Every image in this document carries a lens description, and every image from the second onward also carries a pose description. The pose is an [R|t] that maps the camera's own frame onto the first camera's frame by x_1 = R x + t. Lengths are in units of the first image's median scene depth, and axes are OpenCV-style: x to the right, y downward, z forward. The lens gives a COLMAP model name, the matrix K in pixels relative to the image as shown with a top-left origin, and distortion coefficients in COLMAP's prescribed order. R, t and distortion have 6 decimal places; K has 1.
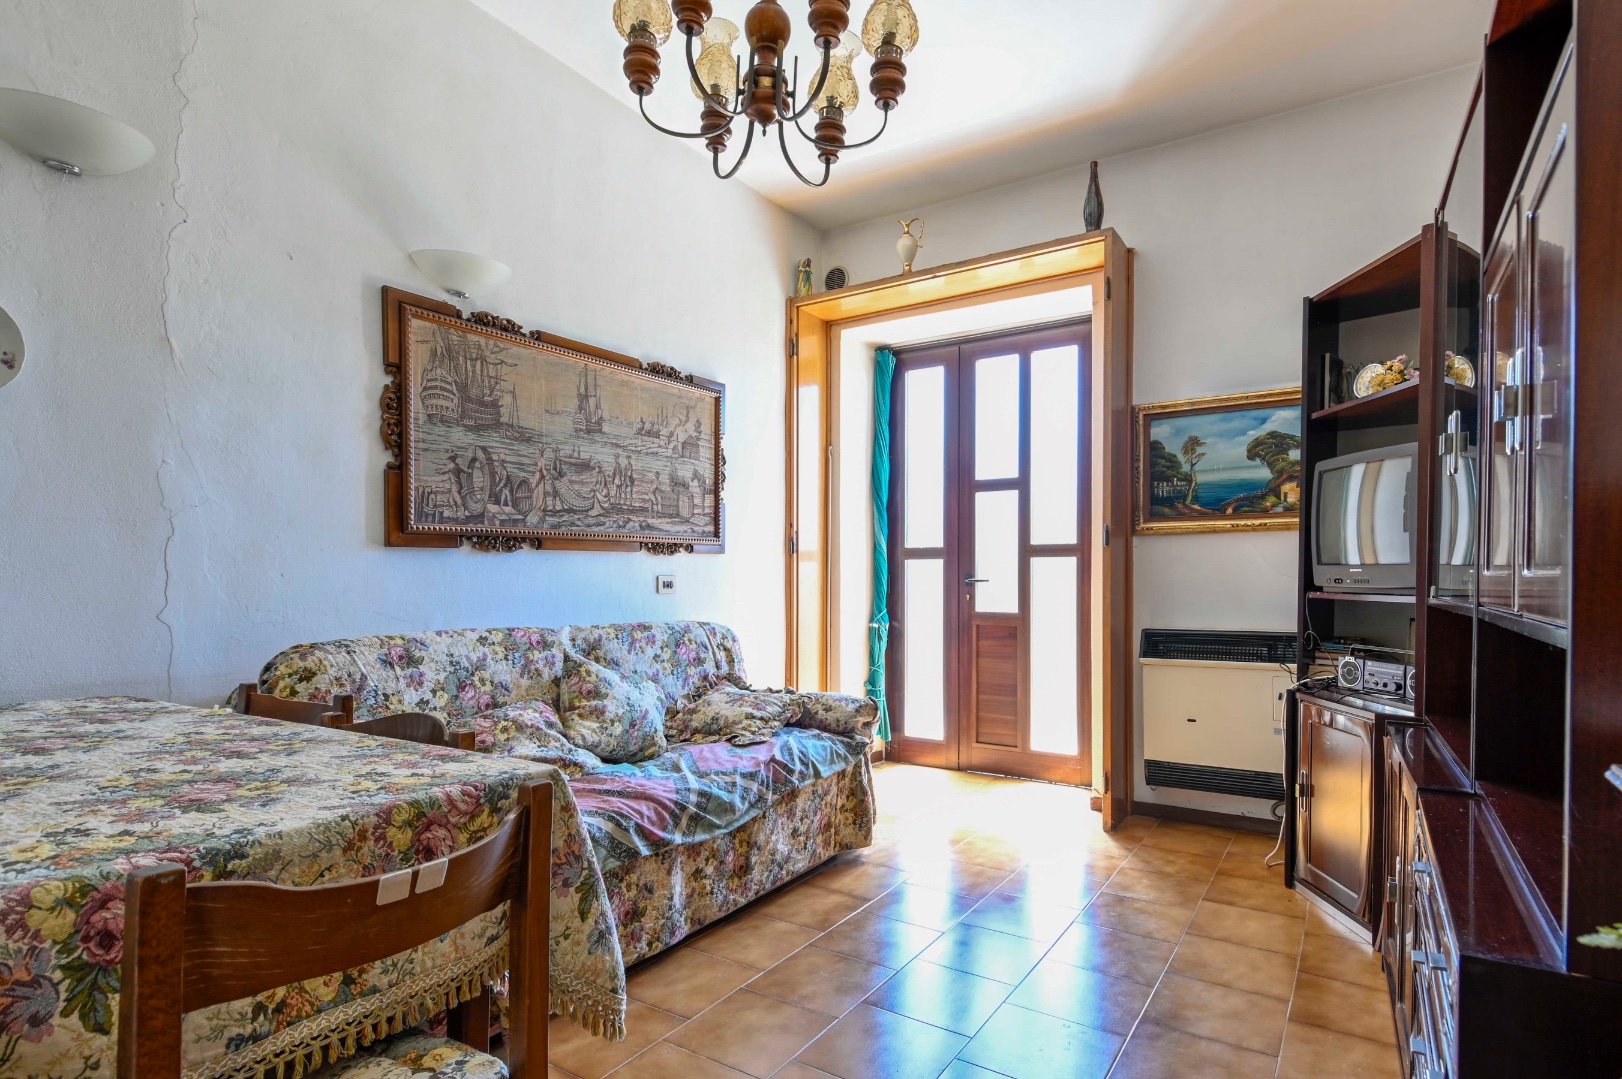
lens RADIAL K [[843.8, 0, 825.5], [0, 843.8, 576.0], [0, 0, 1]] dist [0.026144, -0.016275]
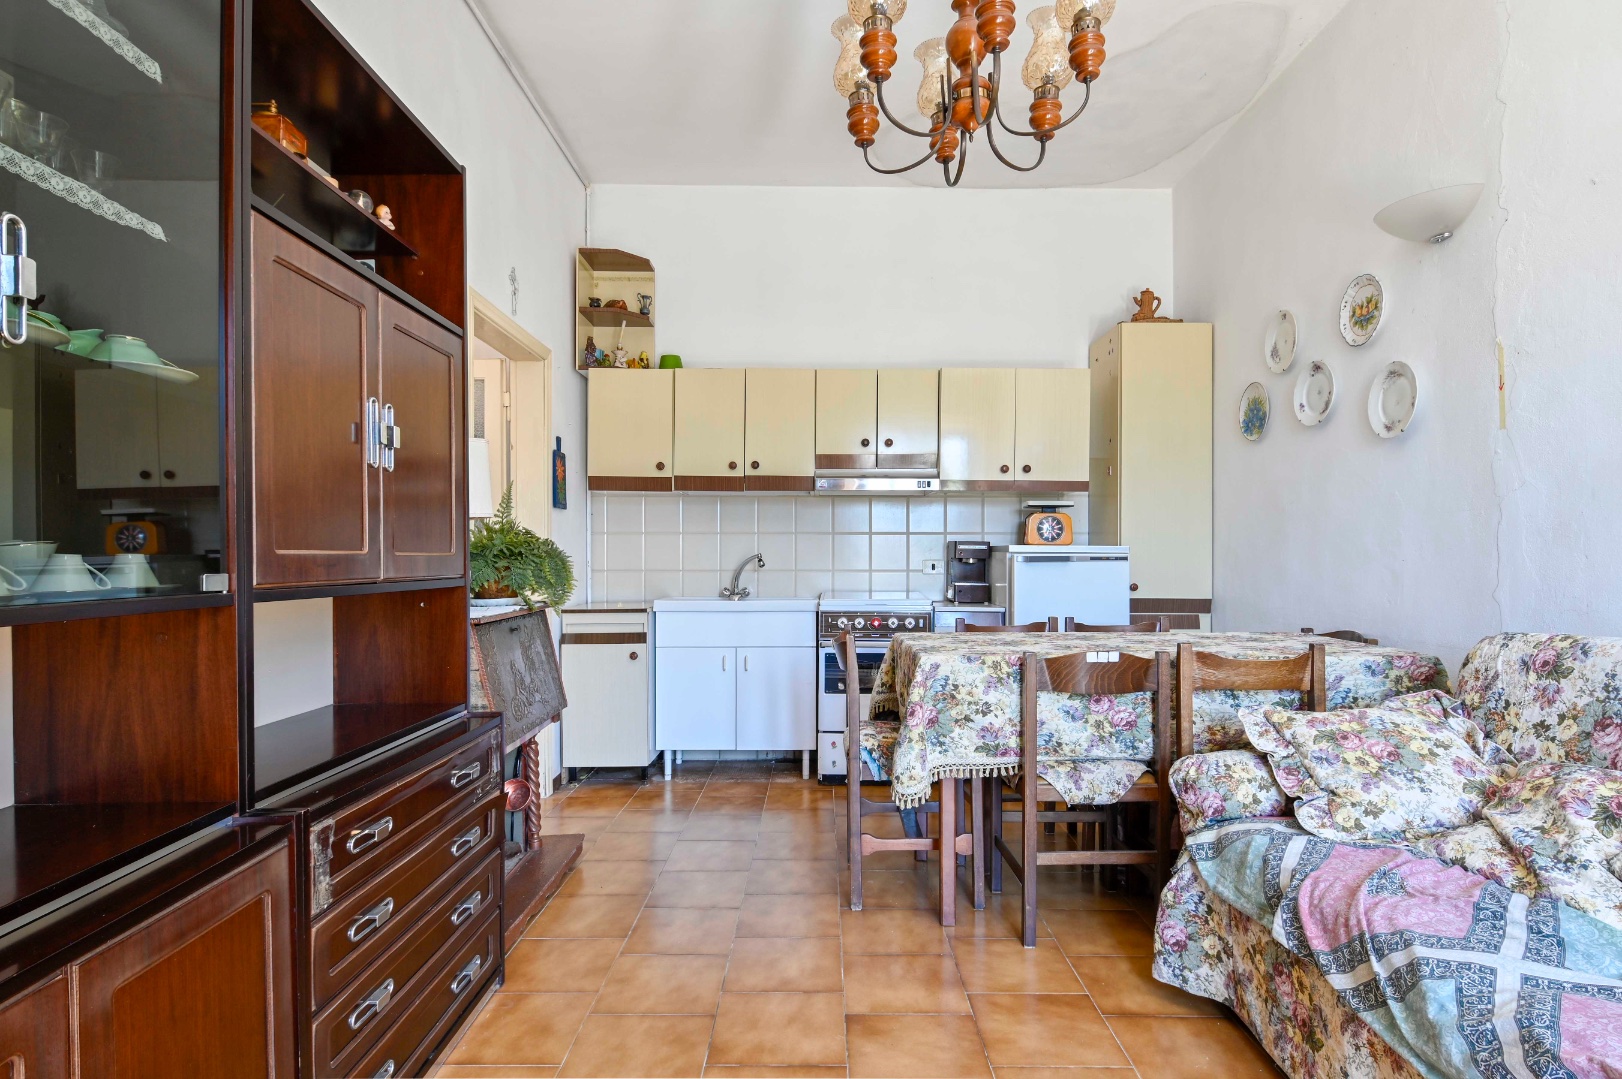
lens RADIAL K [[843.8, 0, 825.5], [0, 843.8, 576.0], [0, 0, 1]] dist [0.026144, -0.016275]
pose [[-0.848074, 0.010887, -0.529766, 0.473901], [-0.002344, 0.999702, 0.024296, -0.001086], [0.529873, 0.021847, -0.847796, 1.323714]]
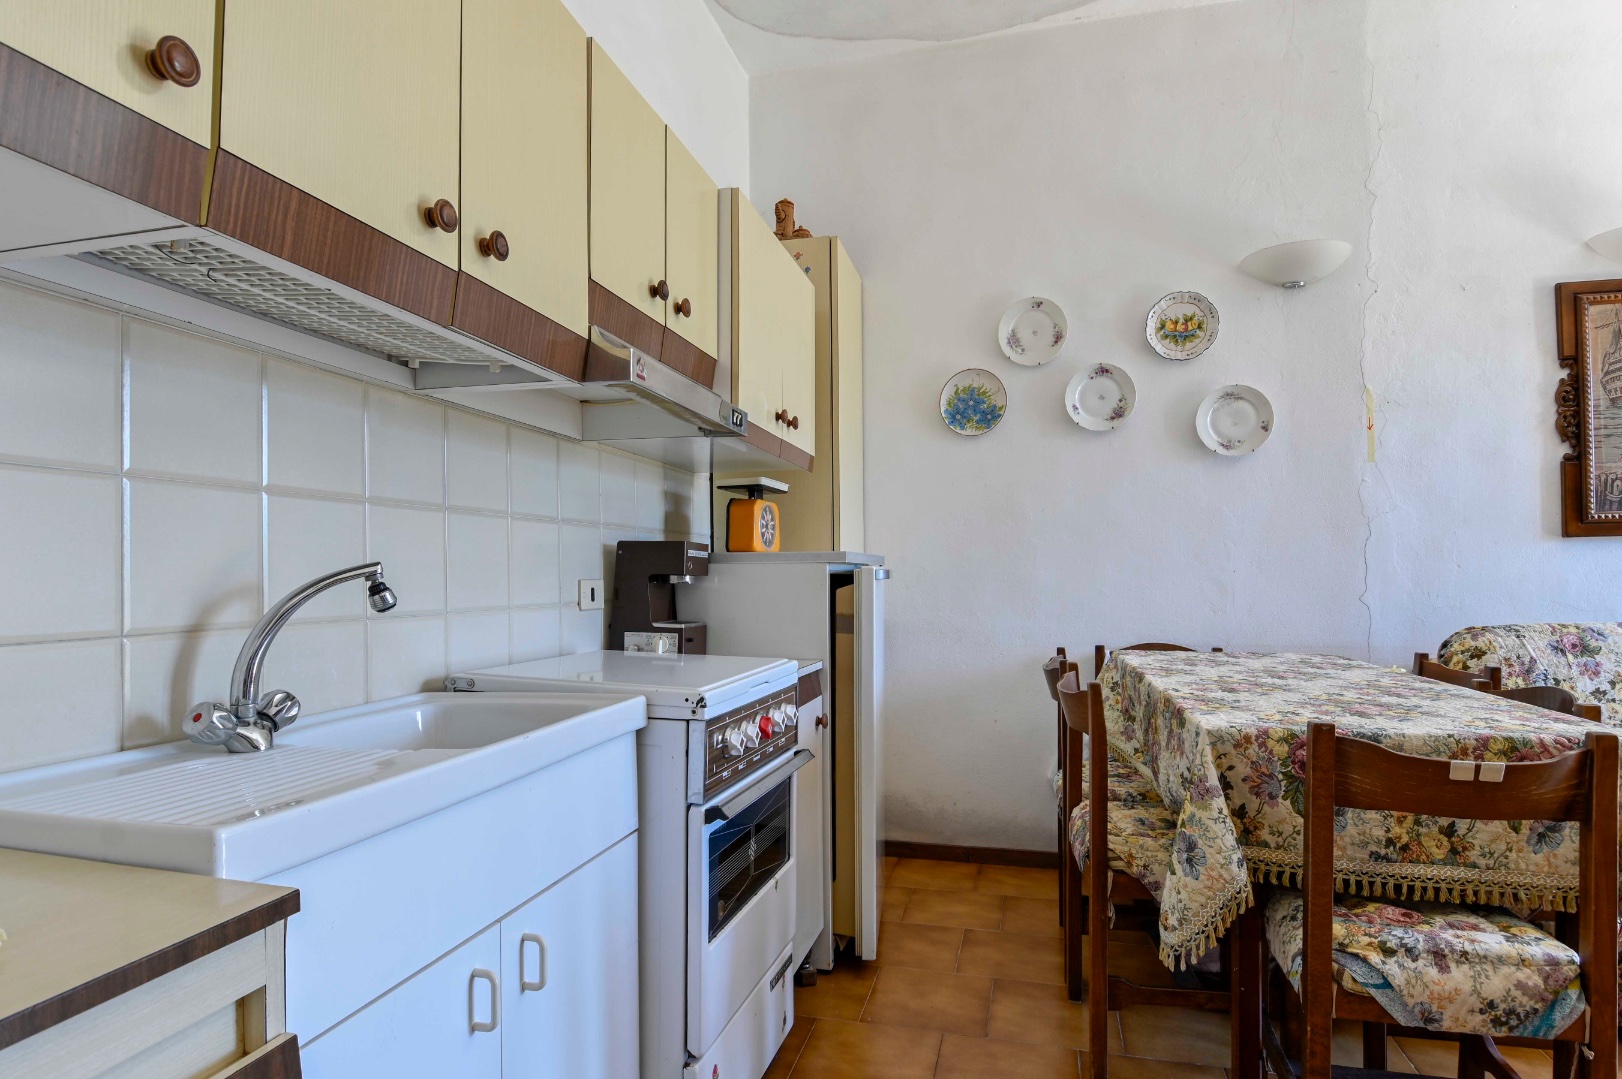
lens RADIAL K [[856.7, 0, 814.4], [0, 856.7, 564.6], [0, 0, 1]] dist [0.020763, -0.030463]
pose [[0.308384, -0.010477, -0.951204, 0.200054], [0.006125, 0.999940, -0.009028, 0.002135], [0.951242, -0.003042, 0.308429, -0.190883]]
